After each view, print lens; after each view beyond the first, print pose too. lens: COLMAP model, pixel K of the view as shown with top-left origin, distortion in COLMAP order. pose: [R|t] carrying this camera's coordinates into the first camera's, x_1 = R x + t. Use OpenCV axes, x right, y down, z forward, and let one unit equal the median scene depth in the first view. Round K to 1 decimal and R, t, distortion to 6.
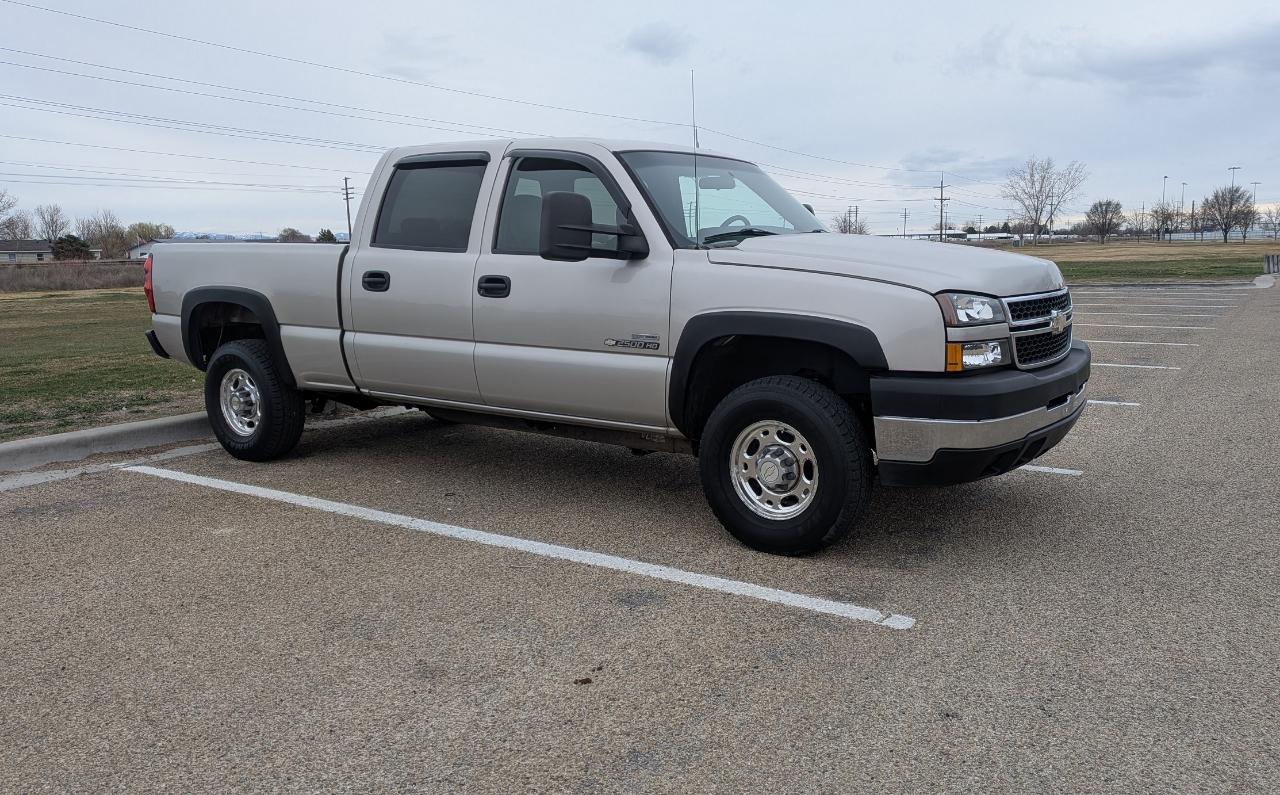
lens RADIAL K [[977.7, 0, 665.3], [0, 977.7, 417.8], [0, 0, 1]] dist [0.087270, -0.121571]
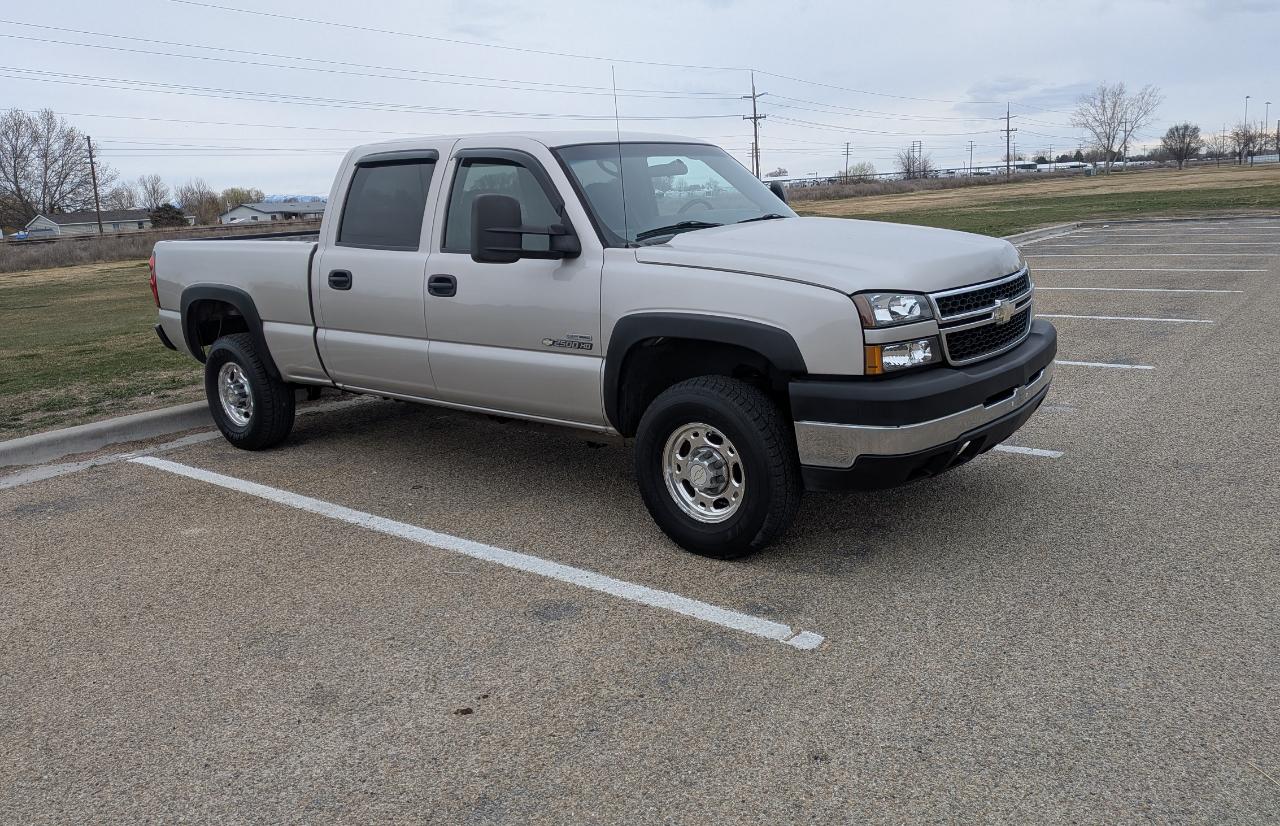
lens RADIAL K [[958.8, 0, 642.1], [0, 958.8, 391.1], [0, 0, 1]] dist [0.087985, -0.128120]
pose [[0.995189, -0.022352, -0.095386, 0.132165], [0.025372, 0.999211, 0.030568, -0.054954], [0.094628, -0.032842, 0.994971, 0.034357]]
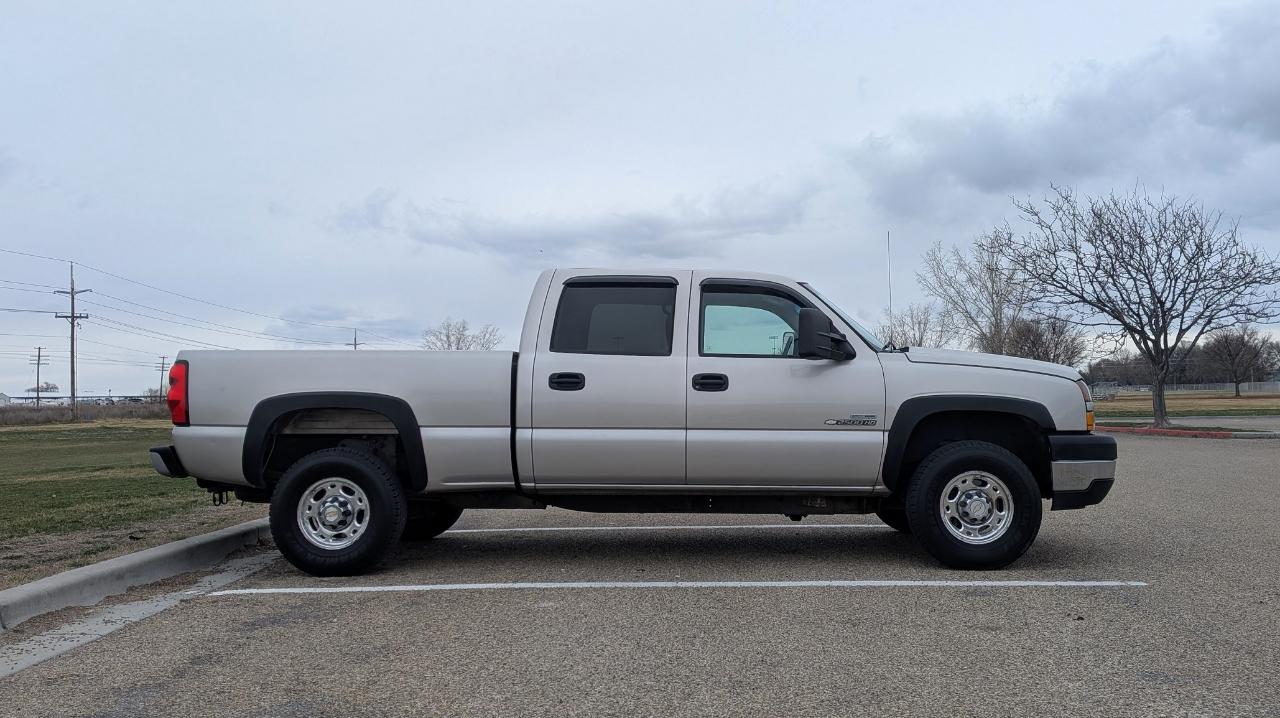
lens RADIAL K [[1084.2, 0, 640.0], [0, 1084.2, 359.0], [0, 0, 1]] dist [0.112784, 0.002186]
pose [[0.845280, 0.026002, 0.533691, -1.052296], [0.090358, 0.977474, -0.190736, 0.094453], [-0.526629, 0.209449, 0.823889, -0.078529]]
